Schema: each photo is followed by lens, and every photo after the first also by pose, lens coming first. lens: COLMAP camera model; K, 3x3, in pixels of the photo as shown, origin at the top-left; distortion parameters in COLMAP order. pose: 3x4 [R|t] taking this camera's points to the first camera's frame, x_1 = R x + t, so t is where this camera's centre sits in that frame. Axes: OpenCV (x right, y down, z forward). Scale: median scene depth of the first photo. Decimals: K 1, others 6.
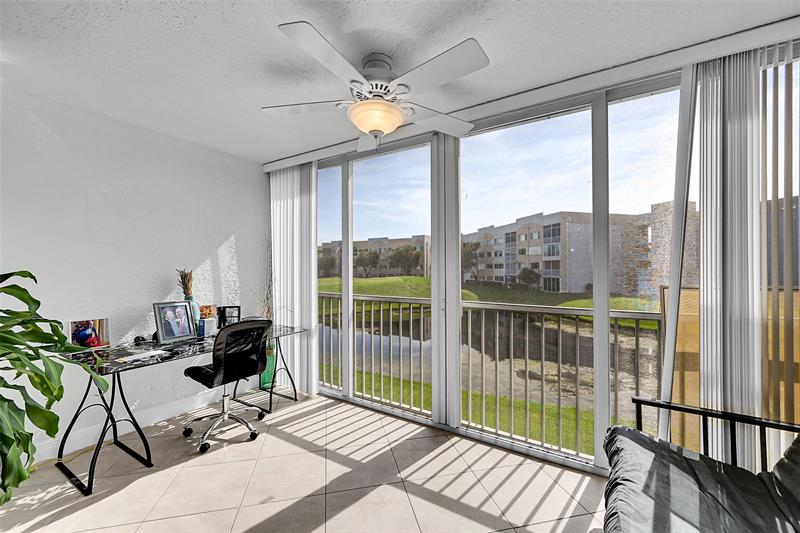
lens RADIAL K [[315.1, 0, 398.9], [0, 315.1, 266.4], [0, 0, 1]] dist [-0.000792, 0.000019]
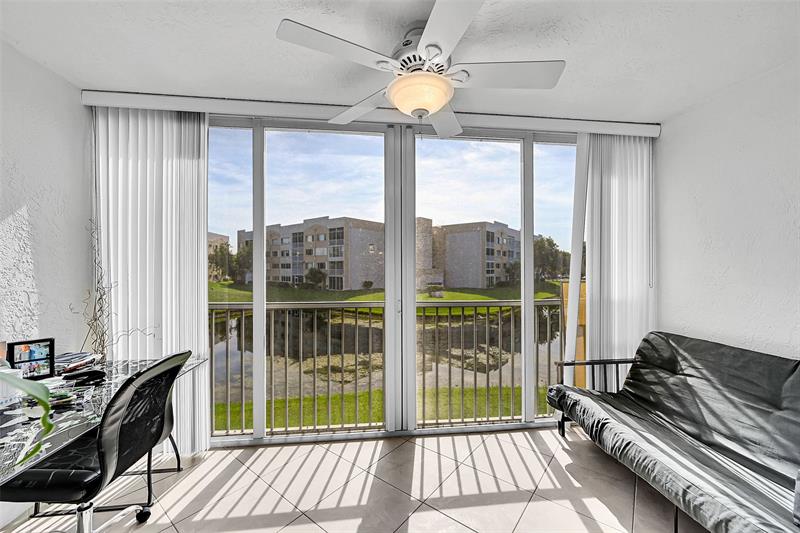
lens RADIAL K [[315.1, 0, 398.9], [0, 315.1, 266.4], [0, 0, 1]] dist [-0.000792, 0.000019]
pose [[0.783113, 0.002549, 0.621874, -0.359784], [-0.002628, 0.999996, -0.000790, 0.000847], [-0.621874, -0.001016, 0.783117, 0.194964]]
